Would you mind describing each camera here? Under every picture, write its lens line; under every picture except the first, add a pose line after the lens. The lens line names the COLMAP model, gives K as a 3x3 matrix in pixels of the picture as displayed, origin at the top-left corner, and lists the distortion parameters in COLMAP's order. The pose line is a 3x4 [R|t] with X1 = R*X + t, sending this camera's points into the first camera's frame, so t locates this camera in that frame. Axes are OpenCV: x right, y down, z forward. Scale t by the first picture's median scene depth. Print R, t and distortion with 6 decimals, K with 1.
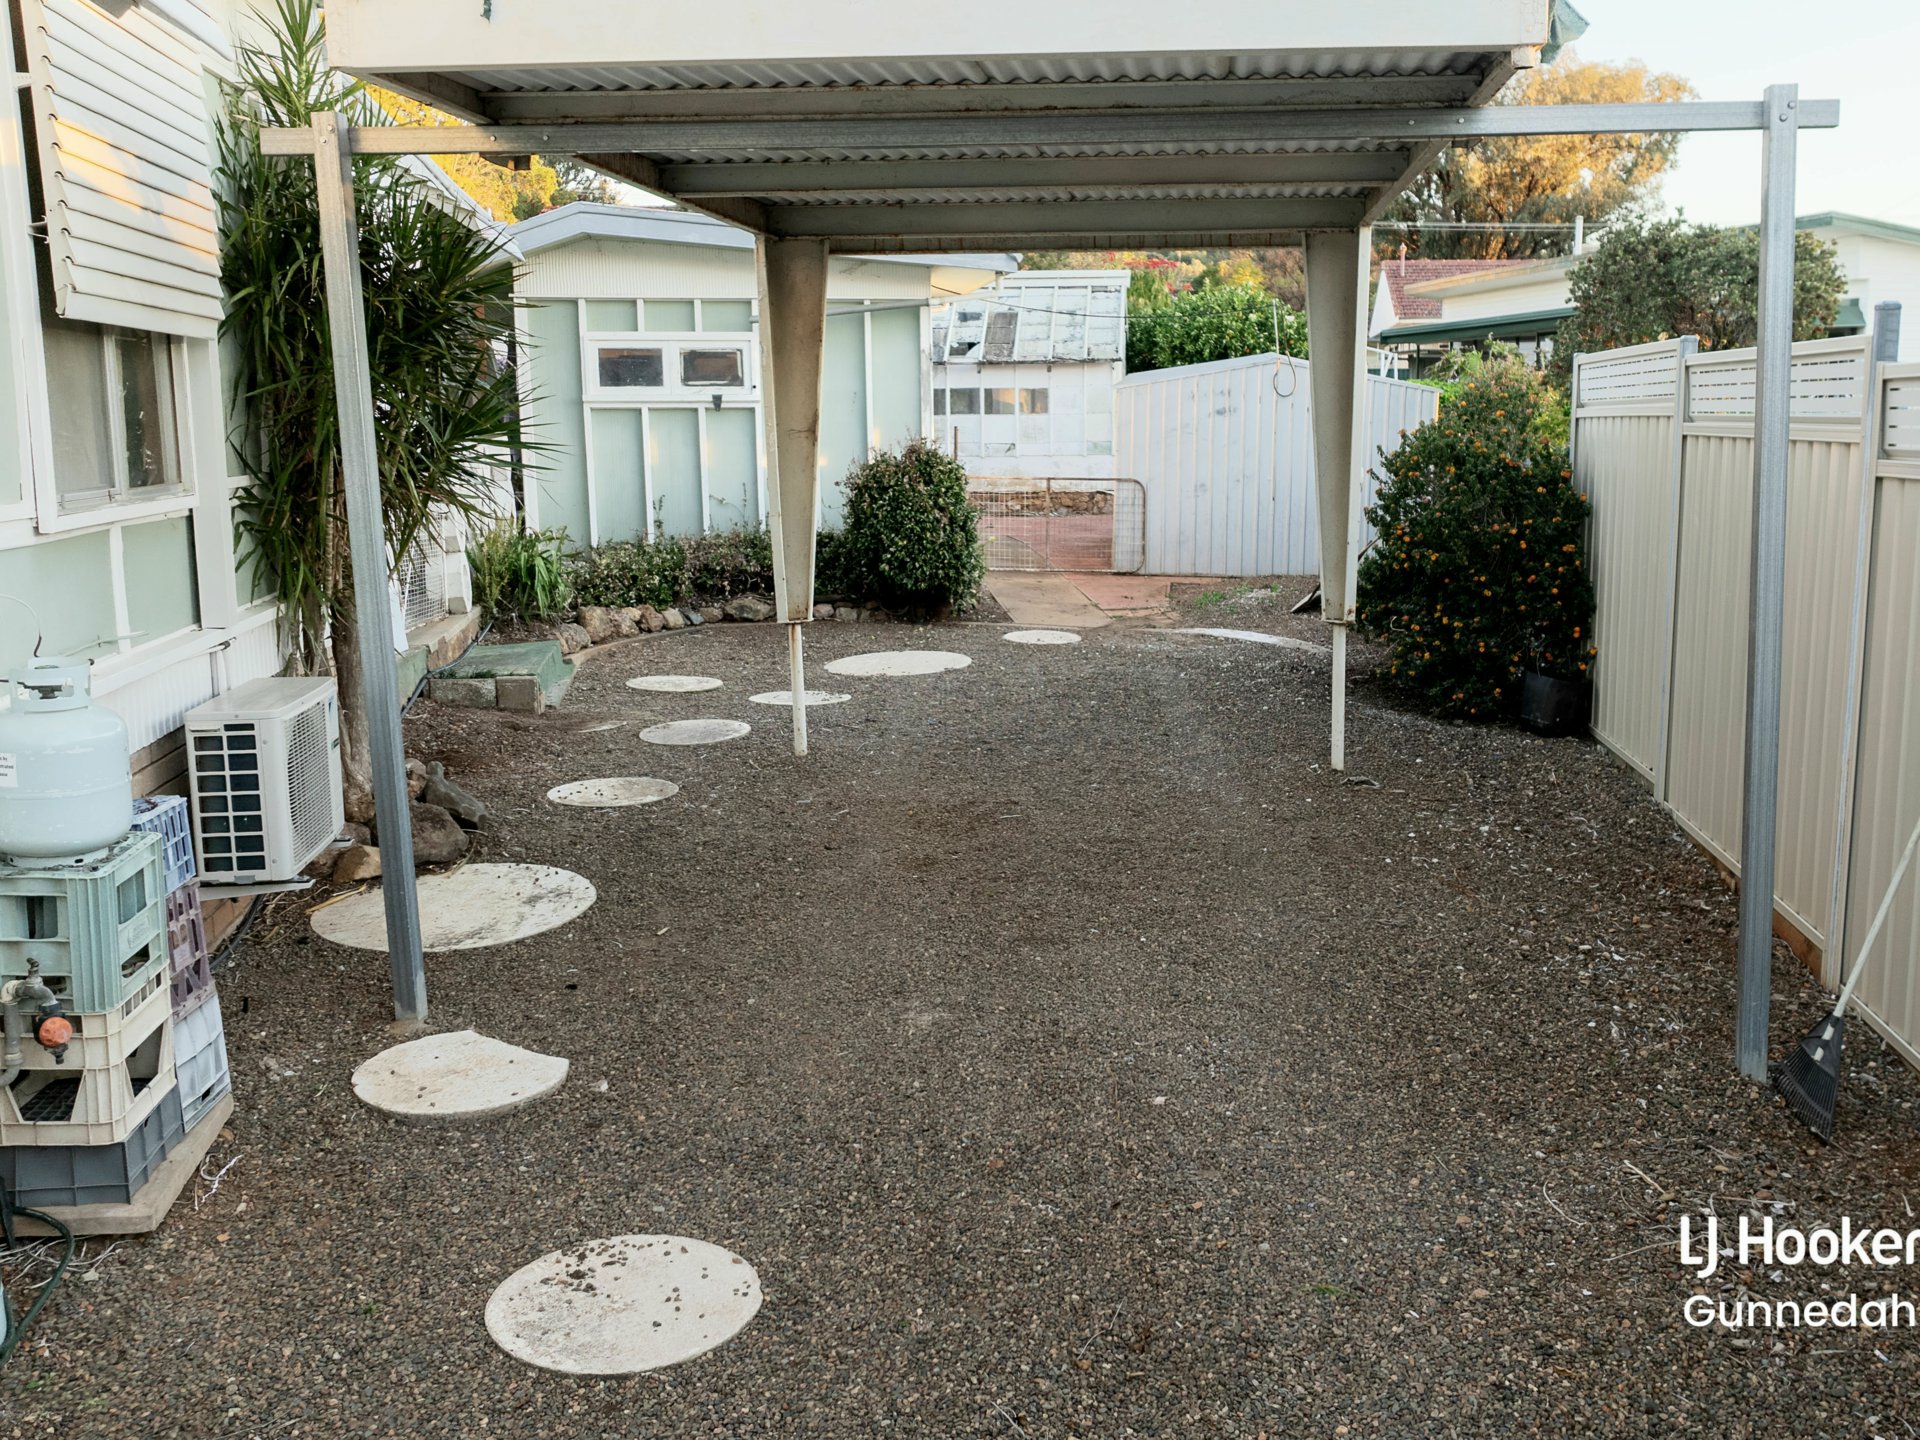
lens RADIAL K [[1936.1, 0, 1124.0], [0, 1936.1, 720.2], [0, 0, 1]] dist [-0.002186, -0.014996]
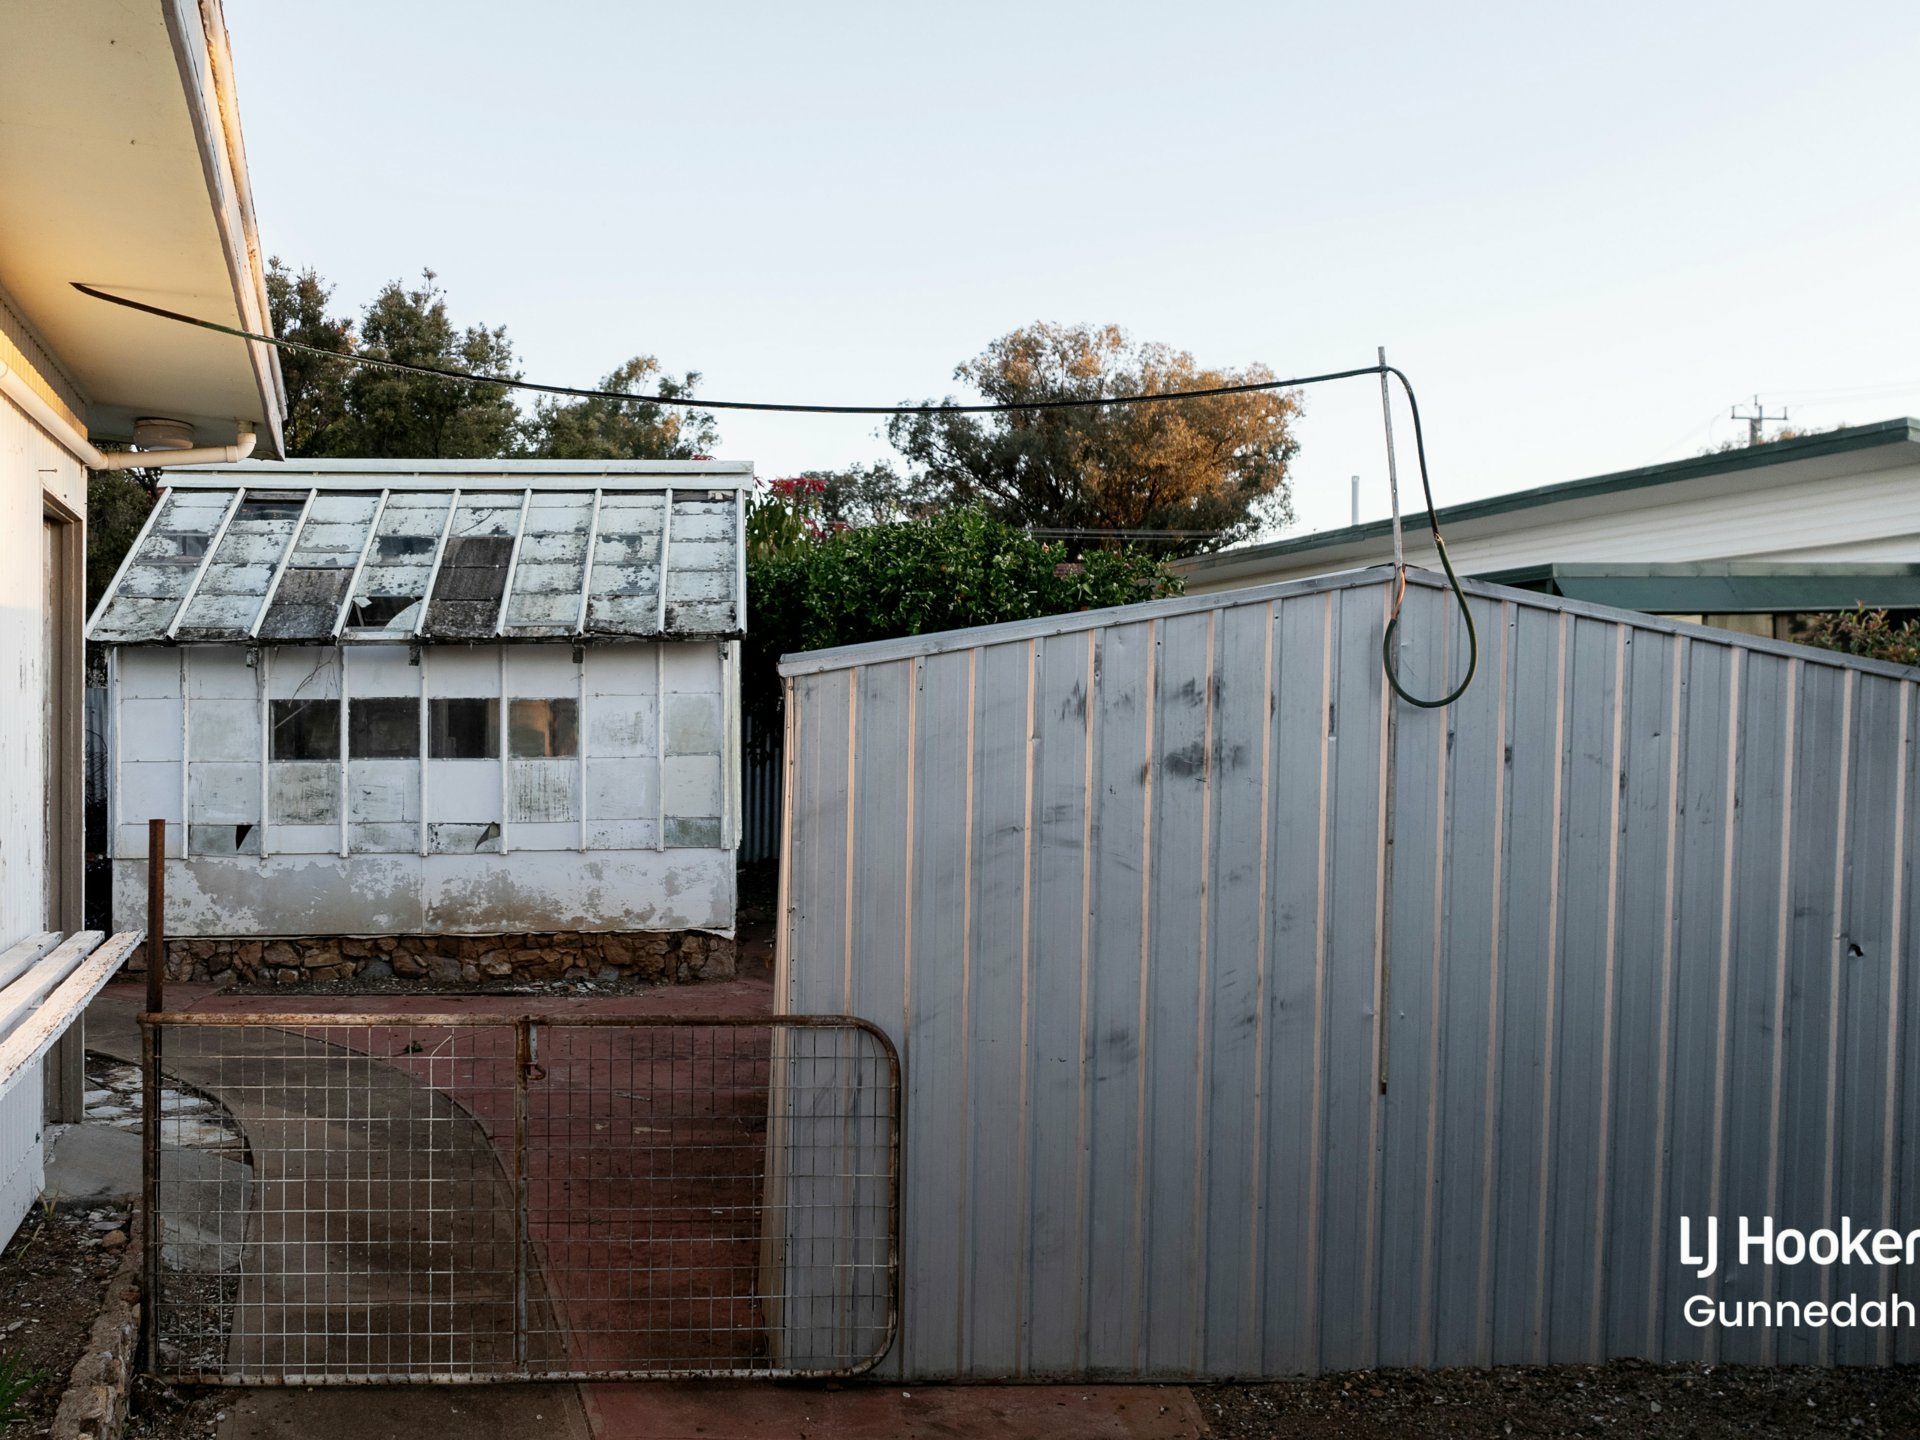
lens RADIAL K [[1740.8, 0, 900.0], [0, 1740.8, 715.4], [0, 0, 1]] dist [-0.022172, -0.003891]
pose [[0.992761, -0.000519, 0.120106, -0.020238], [0.021152, 0.985117, -0.170577, -0.147741], [-0.118230, 0.171883, 0.977997, 0.904420]]
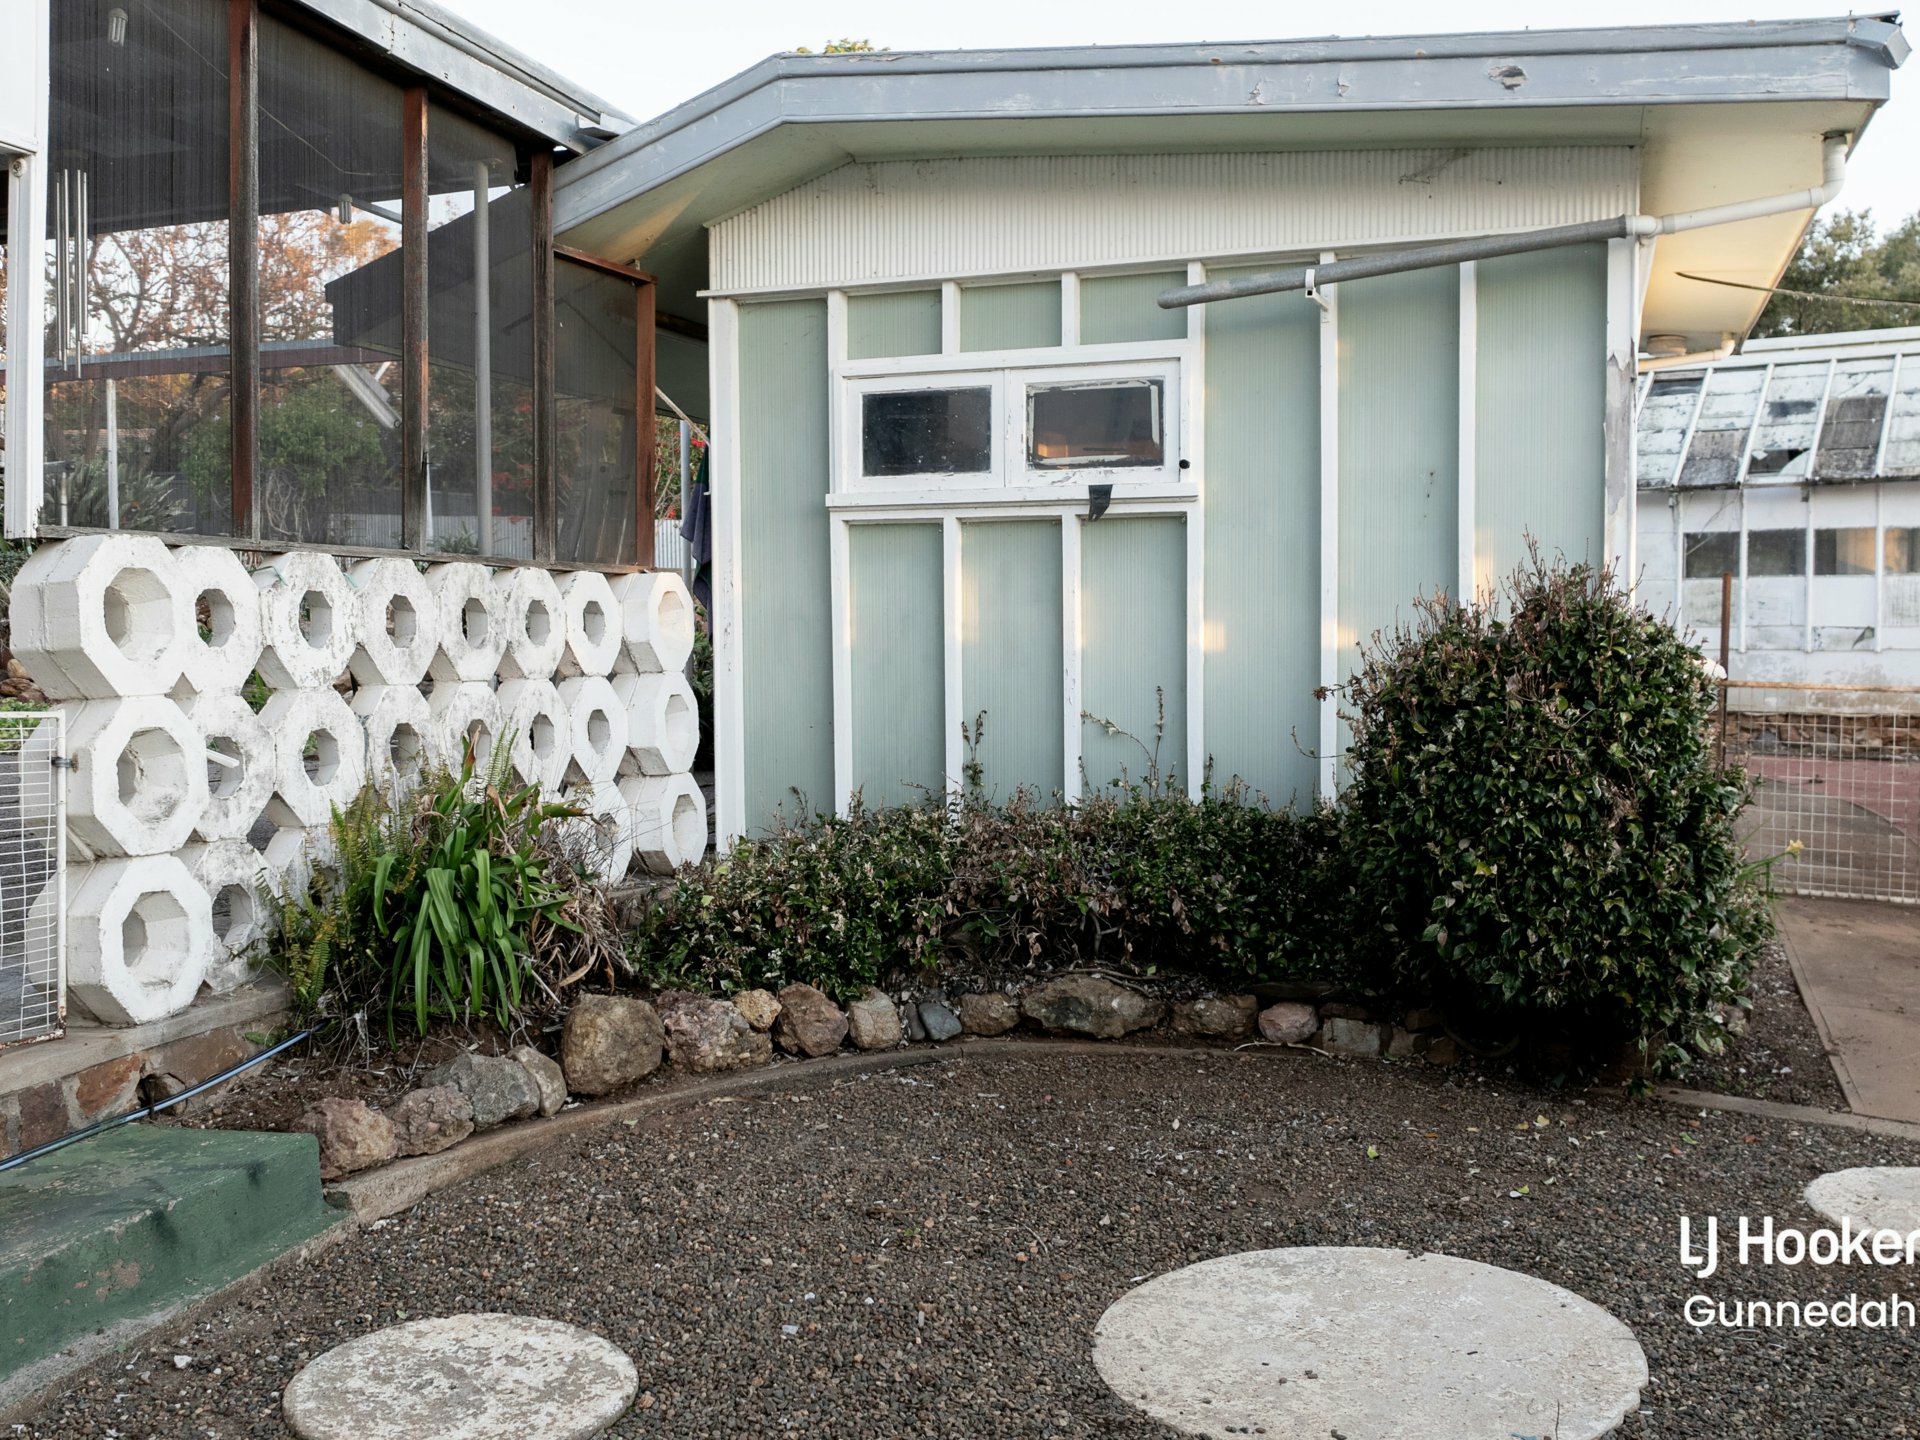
lens RADIAL K [[1813.7, 0, 868.4], [0, 1813.7, 708.6], [0, 0, 1]] dist [-0.015943, -0.032966]
pose [[0.843996, 0.024376, -0.535795, -0.034896], [-0.083522, 0.992753, -0.086400, -0.079253], [0.529806, 0.117672, 0.839916, 0.640875]]
